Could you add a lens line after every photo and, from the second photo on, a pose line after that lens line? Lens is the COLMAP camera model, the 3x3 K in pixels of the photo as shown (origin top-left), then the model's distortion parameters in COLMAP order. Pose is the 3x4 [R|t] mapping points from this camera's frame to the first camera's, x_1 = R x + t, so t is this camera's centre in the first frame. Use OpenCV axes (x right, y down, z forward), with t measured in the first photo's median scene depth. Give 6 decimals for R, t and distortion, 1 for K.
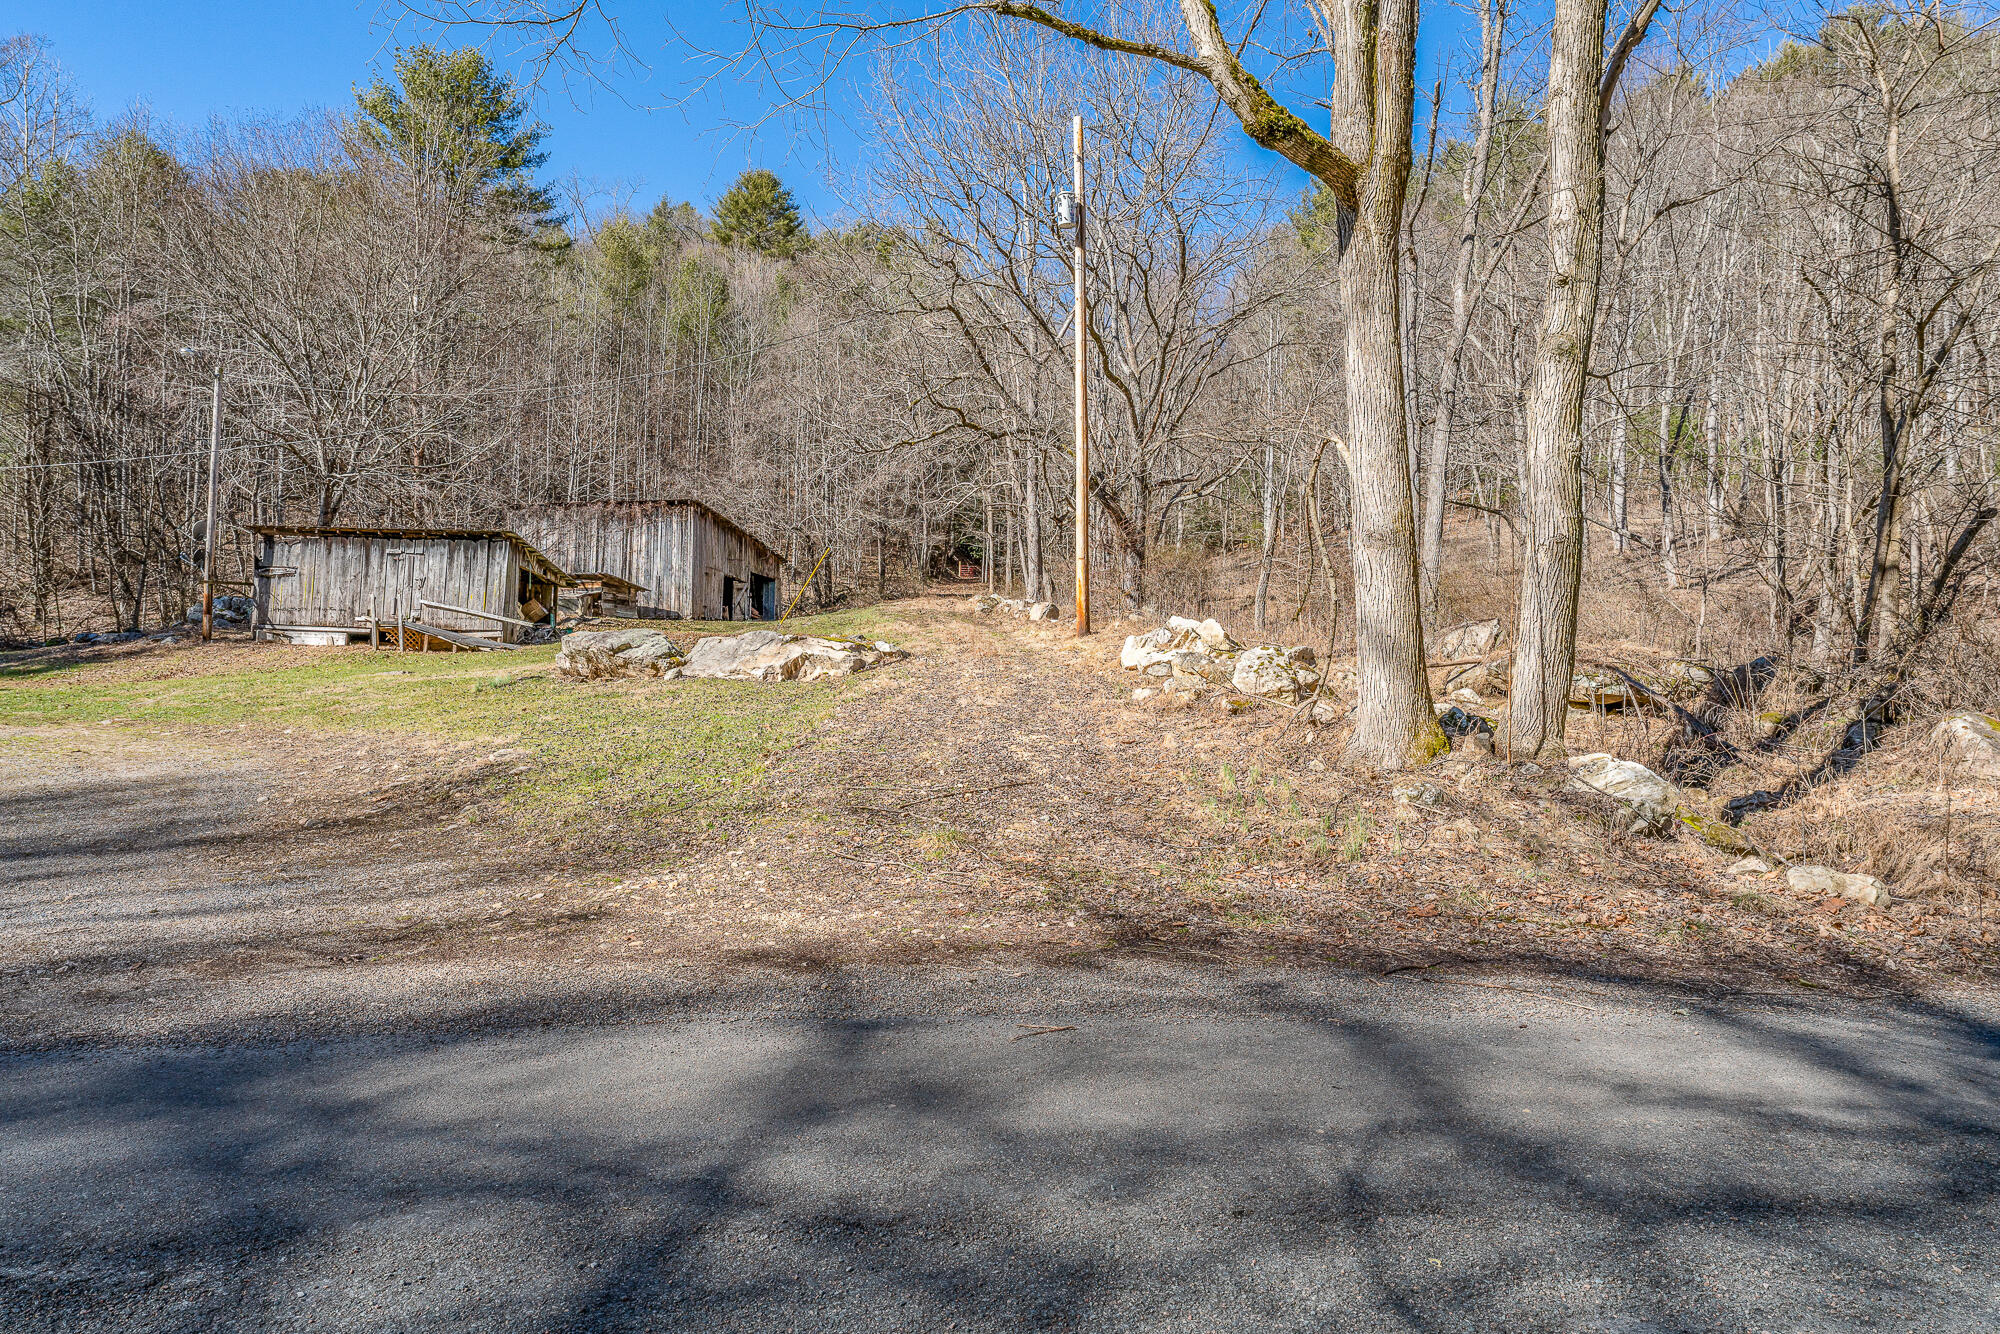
lens RADIAL K [[1052.5, 0, 1000.0], [0, 1052.5, 667.0], [0, 0, 1]] dist [0.000917, -0.000522]
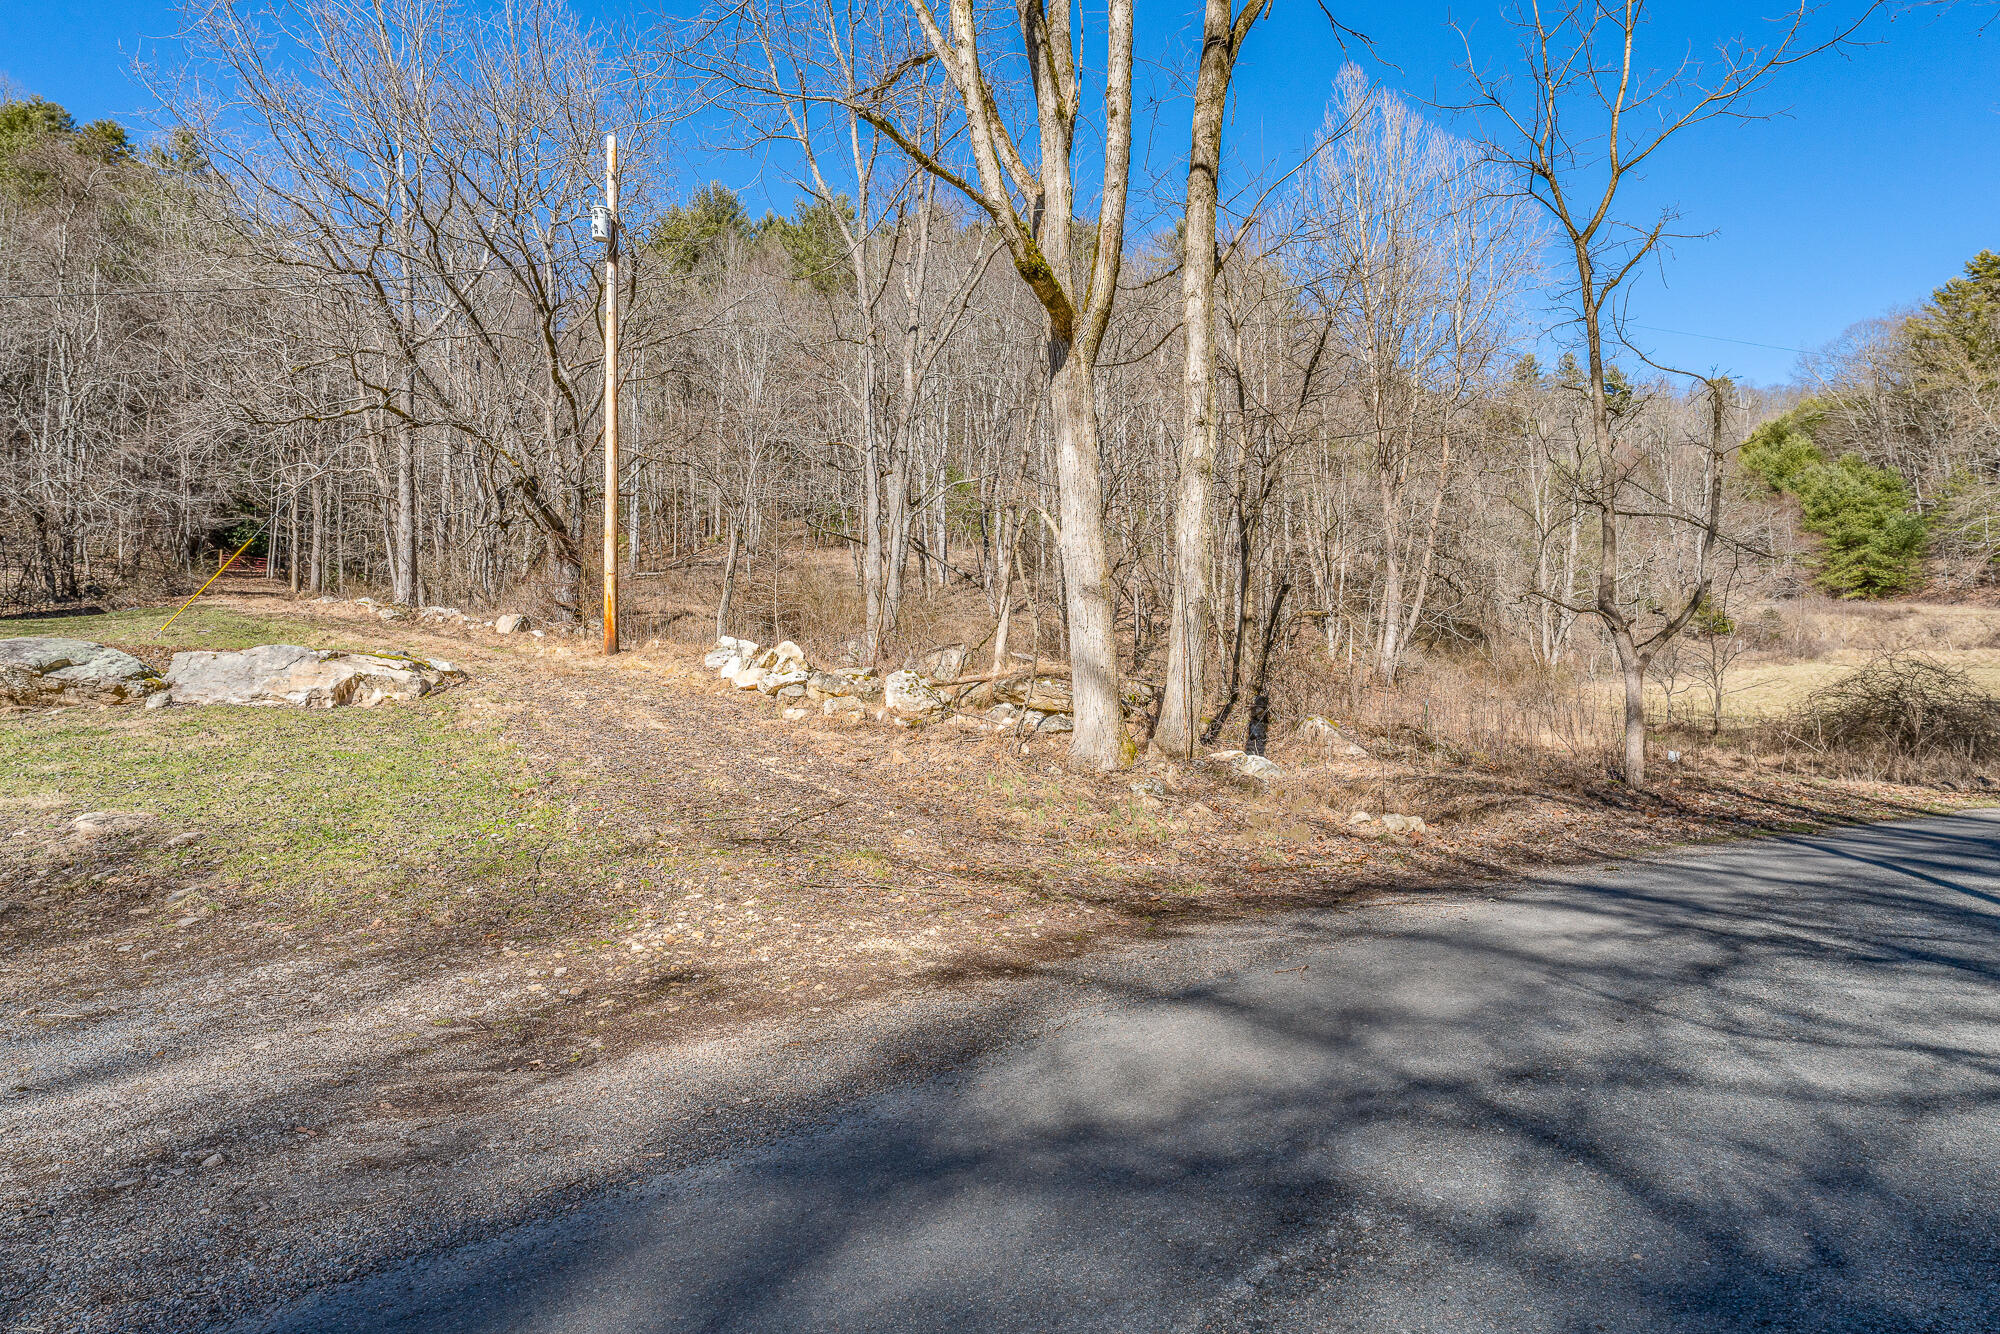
lens RADIAL K [[1029.0, 0, 998.5], [0, 1029.0, 585.5], [0, 0, 1]] dist [0.004136, 0.000518]
pose [[0.792291, 0.053538, 0.607790, -0.283261], [0.000766, 0.996055, -0.088738, -0.009414], [-0.610143, 0.070772, 0.789124, 0.036313]]
